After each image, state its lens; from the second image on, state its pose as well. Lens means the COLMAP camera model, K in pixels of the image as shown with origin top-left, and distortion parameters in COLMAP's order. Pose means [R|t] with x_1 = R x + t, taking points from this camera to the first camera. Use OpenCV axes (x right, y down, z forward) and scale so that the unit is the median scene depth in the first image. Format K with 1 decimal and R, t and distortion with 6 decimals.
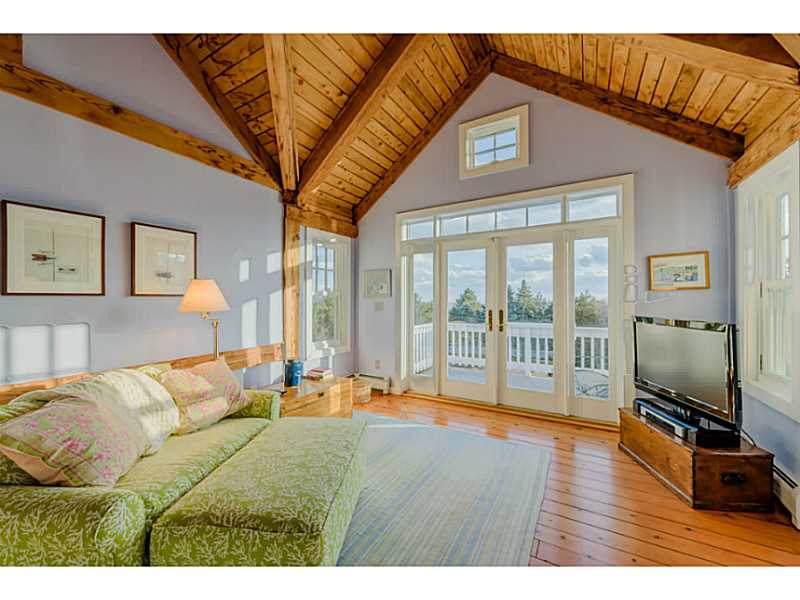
lens RADIAL K [[313.0, 0, 401.5], [0, 313.0, 297.8], [0, 0, 1]] dist [0.002380, -0.000483]
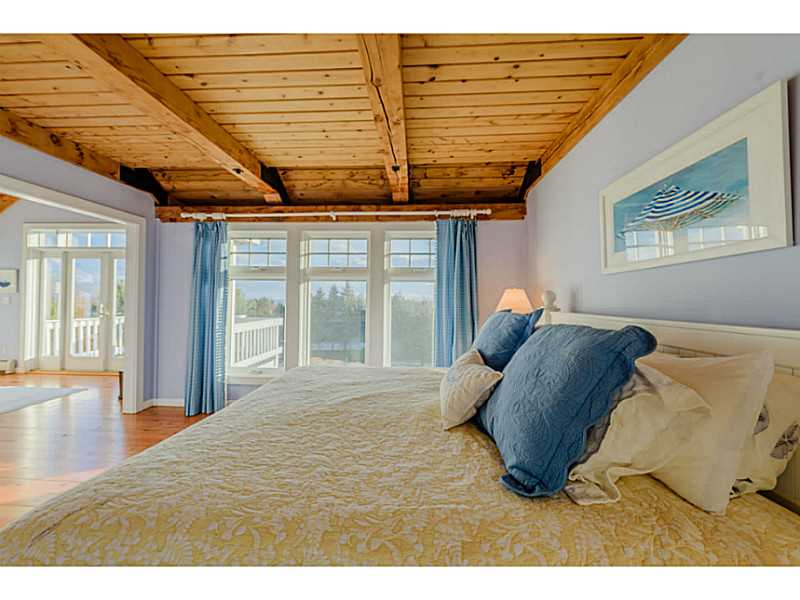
lens RADIAL K [[313.0, 0, 401.5], [0, 313.0, 297.8], [0, 0, 1]] dist [0.002380, -0.000483]
pose [[0.894138, 0.003489, 0.447778, 0.748474], [-0.005083, 0.999984, 0.002359, 0.008094], [-0.447763, -0.004385, 0.894141, -0.733298]]
